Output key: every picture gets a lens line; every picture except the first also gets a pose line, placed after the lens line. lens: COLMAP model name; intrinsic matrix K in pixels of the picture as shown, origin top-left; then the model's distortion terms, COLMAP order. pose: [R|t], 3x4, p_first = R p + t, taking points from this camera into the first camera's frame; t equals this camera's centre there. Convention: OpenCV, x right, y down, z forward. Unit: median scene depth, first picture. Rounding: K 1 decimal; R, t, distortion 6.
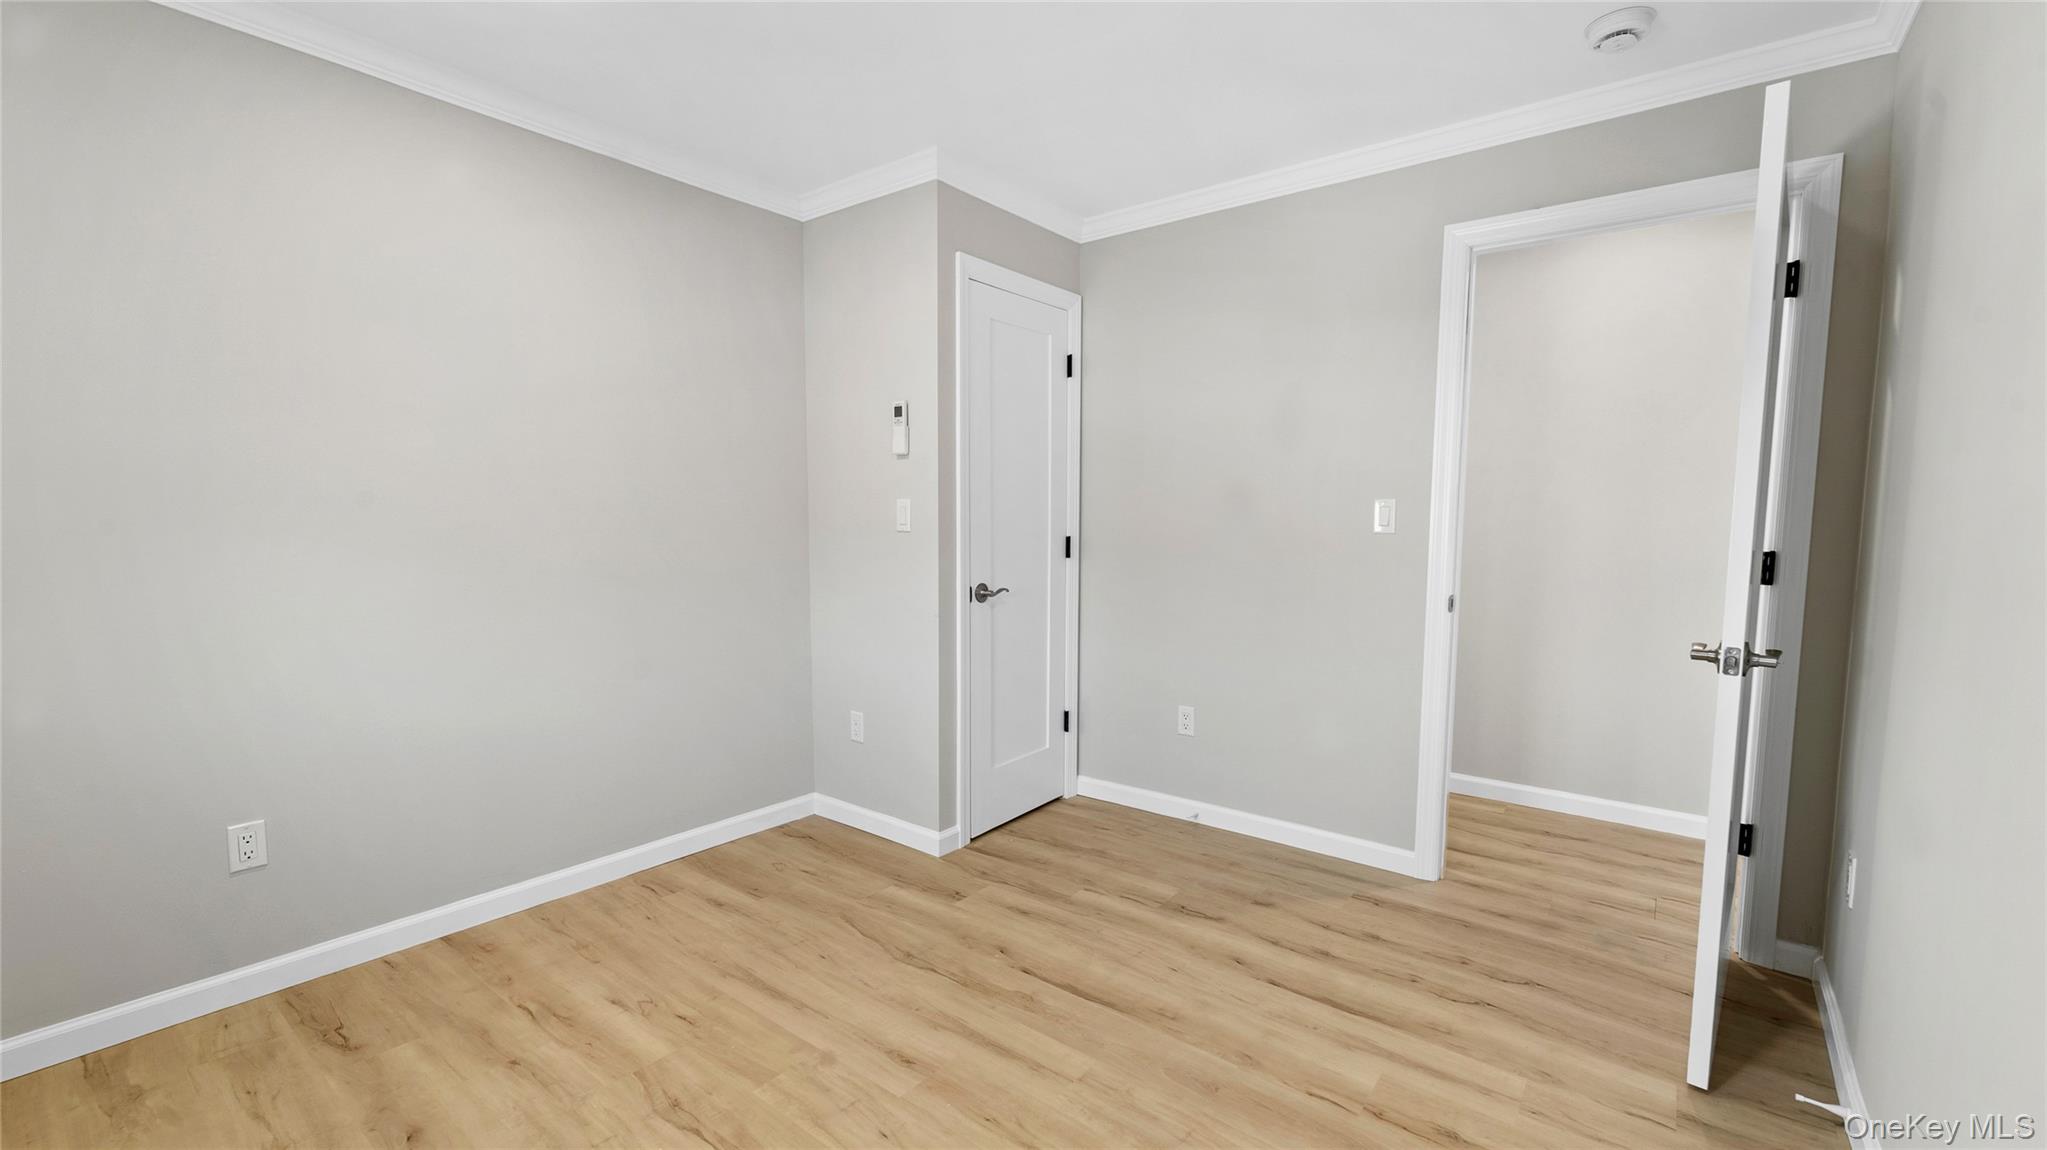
lens RADIAL K [[857.3, 0, 1023.5], [0, 857.3, 575.0], [0, 0, 1]] dist [0.000150, -0.000063]
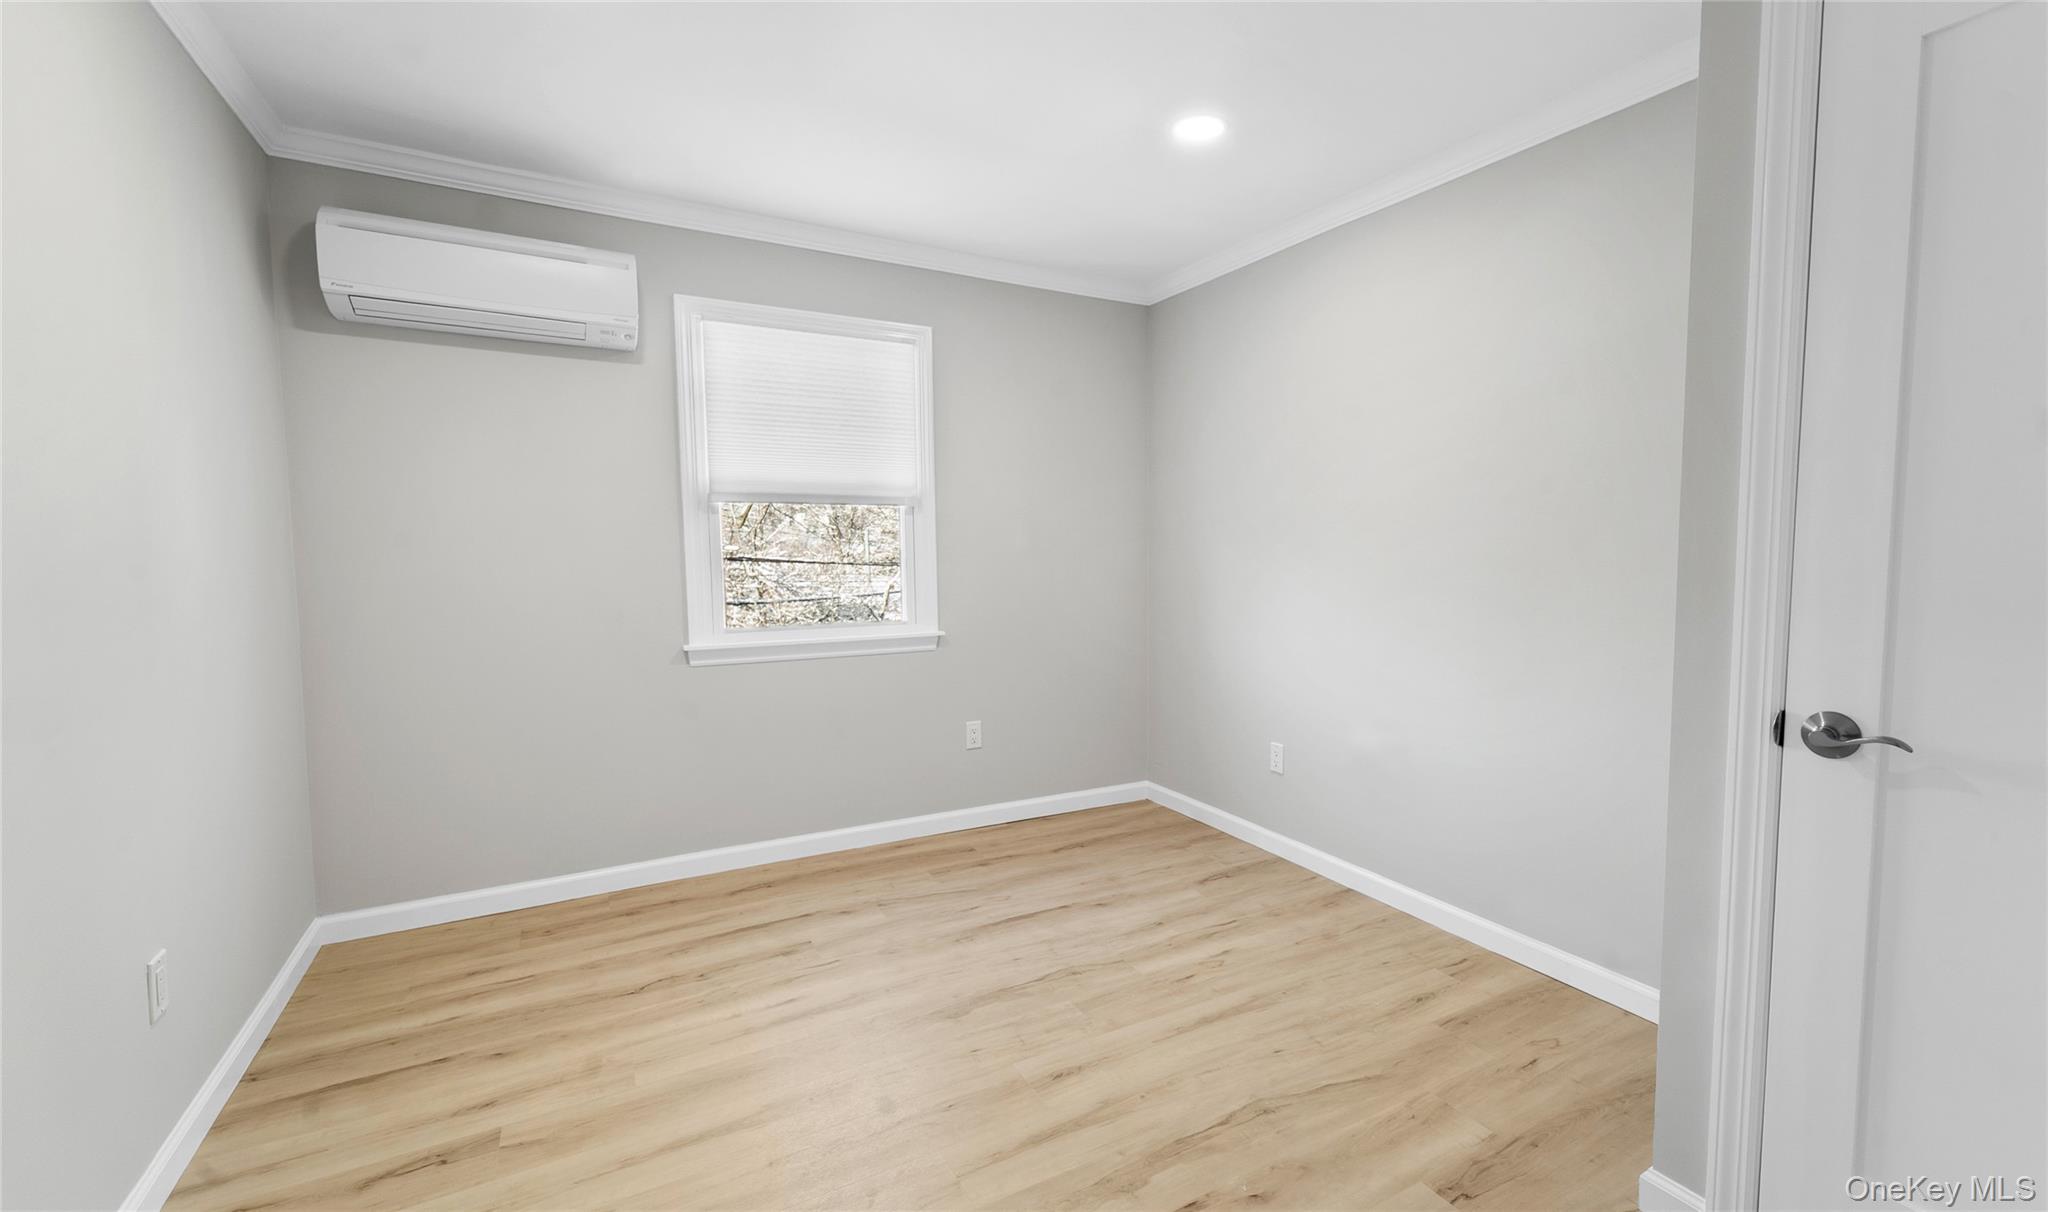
lens RADIAL K [[825.1, 0, 1024.0], [0, 825.1, 606.0], [0, 0, 1]] dist [-0.000130, -0.000013]
pose [[-0.391552, 0.062038, -0.918062, 0.648913], [-0.065929, 0.993269, 0.095239, -0.072697], [0.917791, 0.097818, -0.384827, 1.107221]]
